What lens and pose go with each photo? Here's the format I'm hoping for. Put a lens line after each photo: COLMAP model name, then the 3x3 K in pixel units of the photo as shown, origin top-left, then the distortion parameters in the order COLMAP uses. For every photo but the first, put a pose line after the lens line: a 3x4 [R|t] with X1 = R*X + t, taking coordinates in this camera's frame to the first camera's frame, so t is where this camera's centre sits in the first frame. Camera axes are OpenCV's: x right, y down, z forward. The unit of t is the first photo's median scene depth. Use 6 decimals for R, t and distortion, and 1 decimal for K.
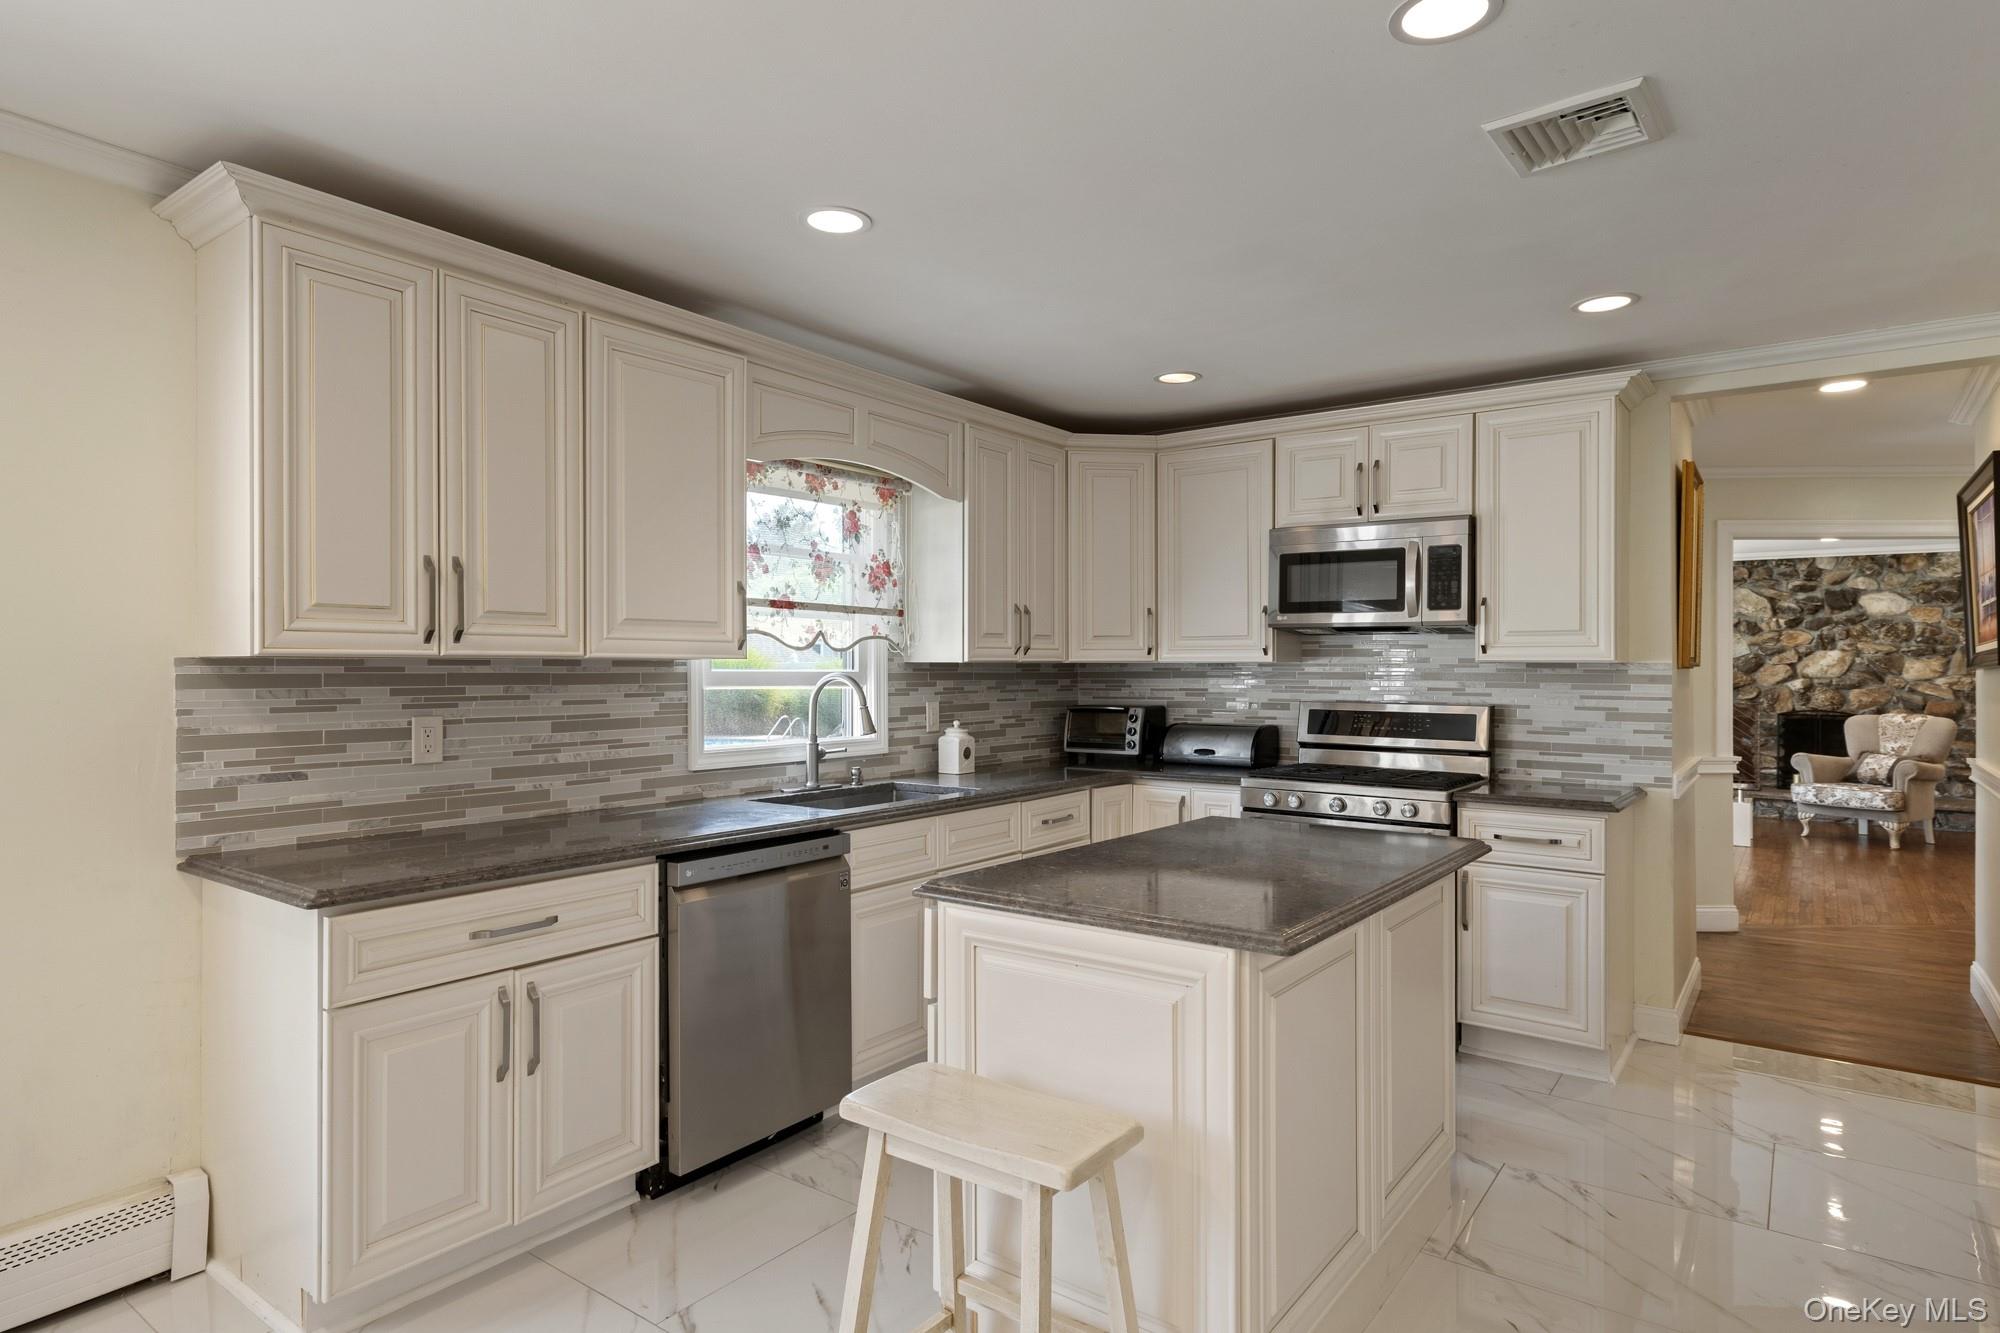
lens RADIAL K [[1095.8, 0, 1001.4], [0, 1095.8, 656.8], [0, 0, 1]] dist [0.004127, 0.003746]
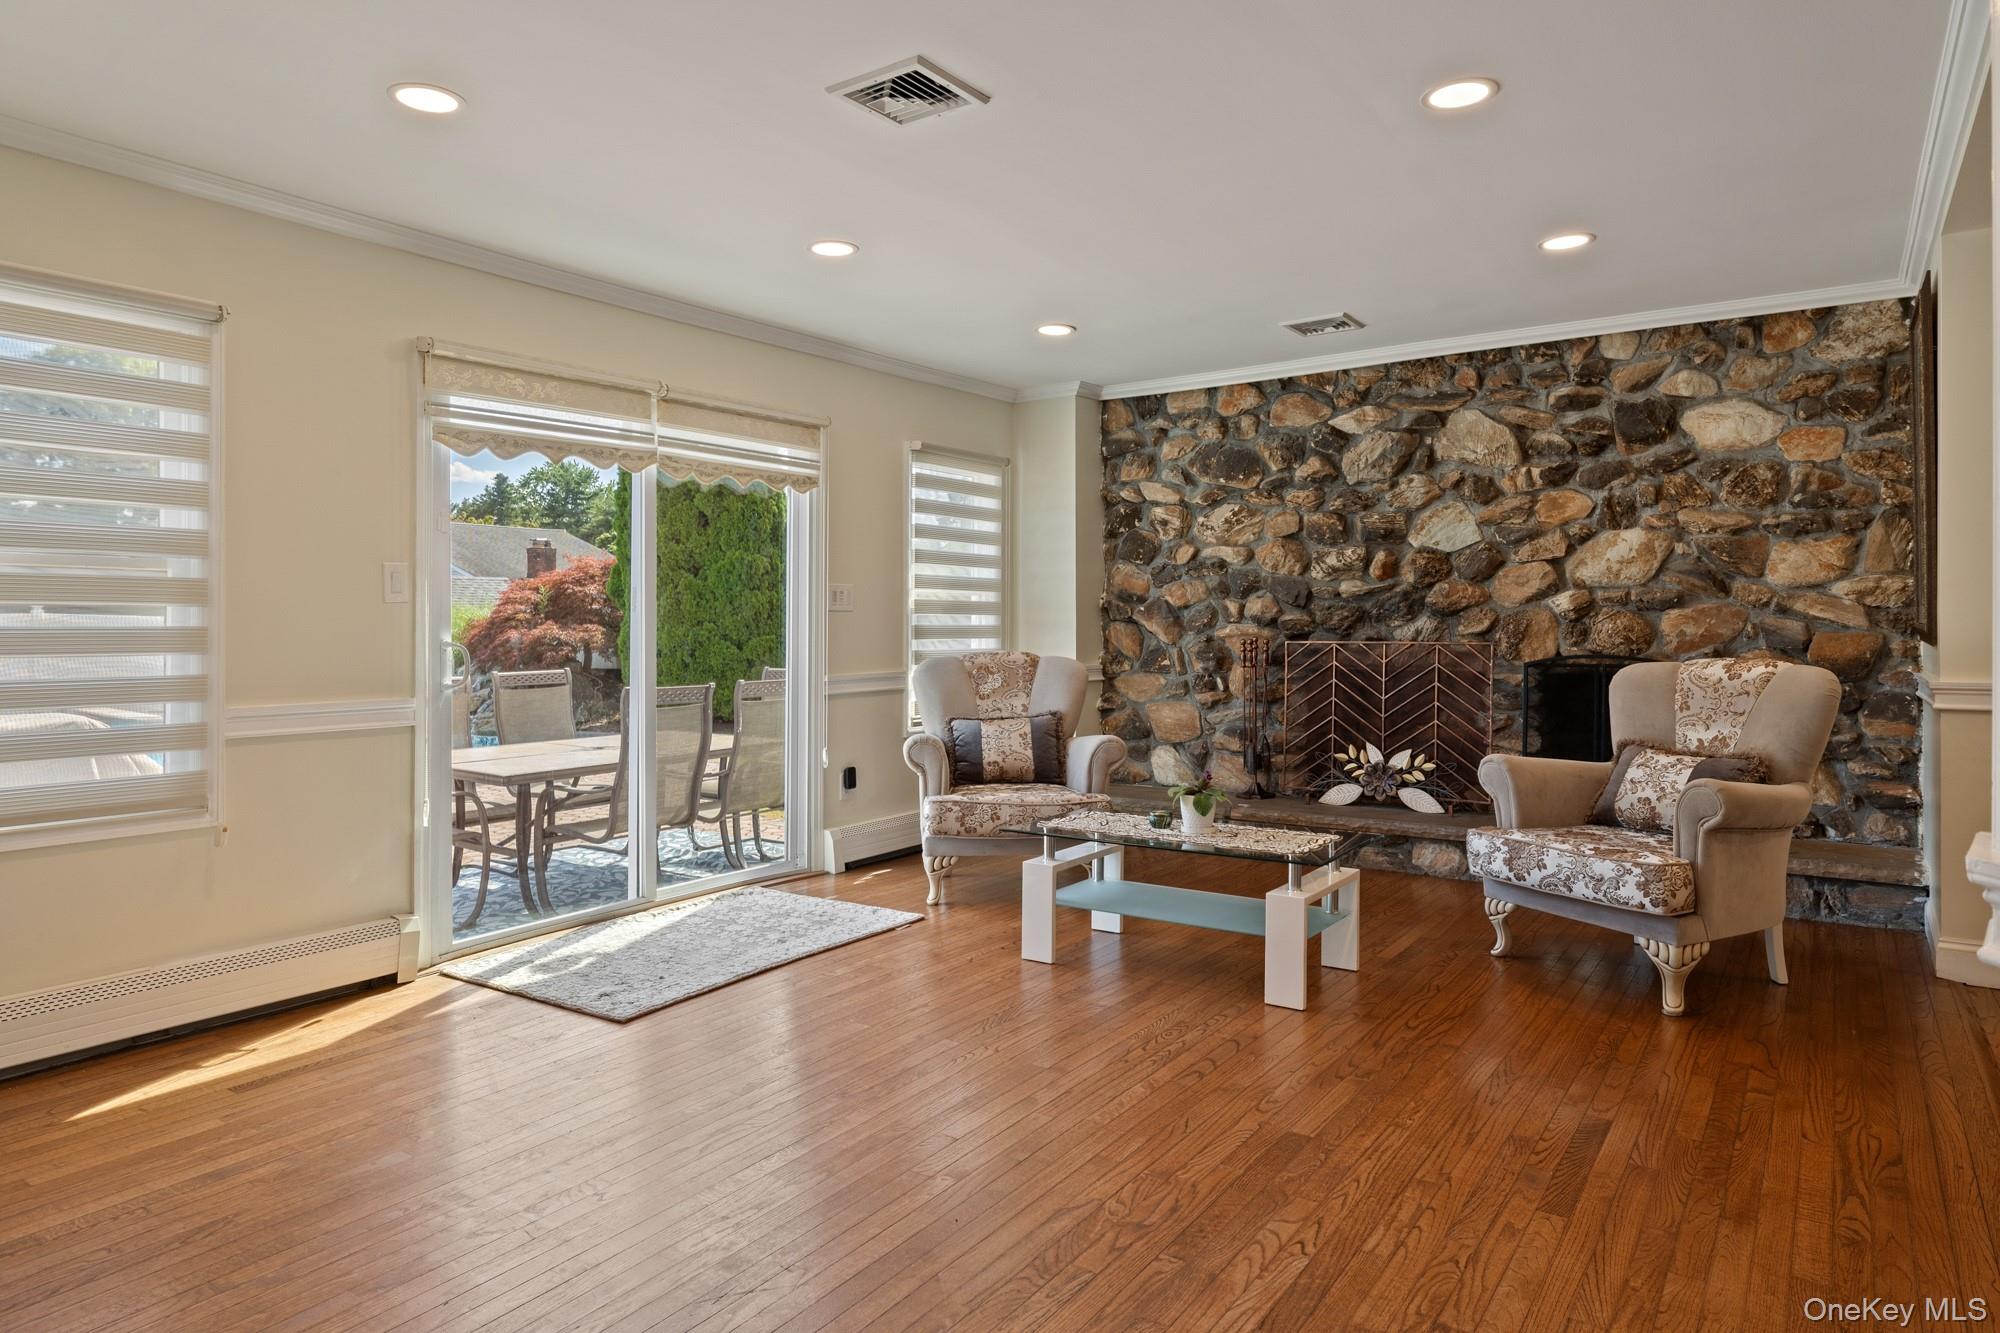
lens RADIAL K [[1182.5, 0, 987.8], [0, 1182.5, 630.8], [0, 0, 1]] dist [-0.000558, -0.005102]
pose [[0.999780, -0.005164, 0.020311, 0.477754], [0.004987, 0.999949, 0.008797, 0.032938], [-0.020356, -0.008694, 0.999755, 0.505628]]
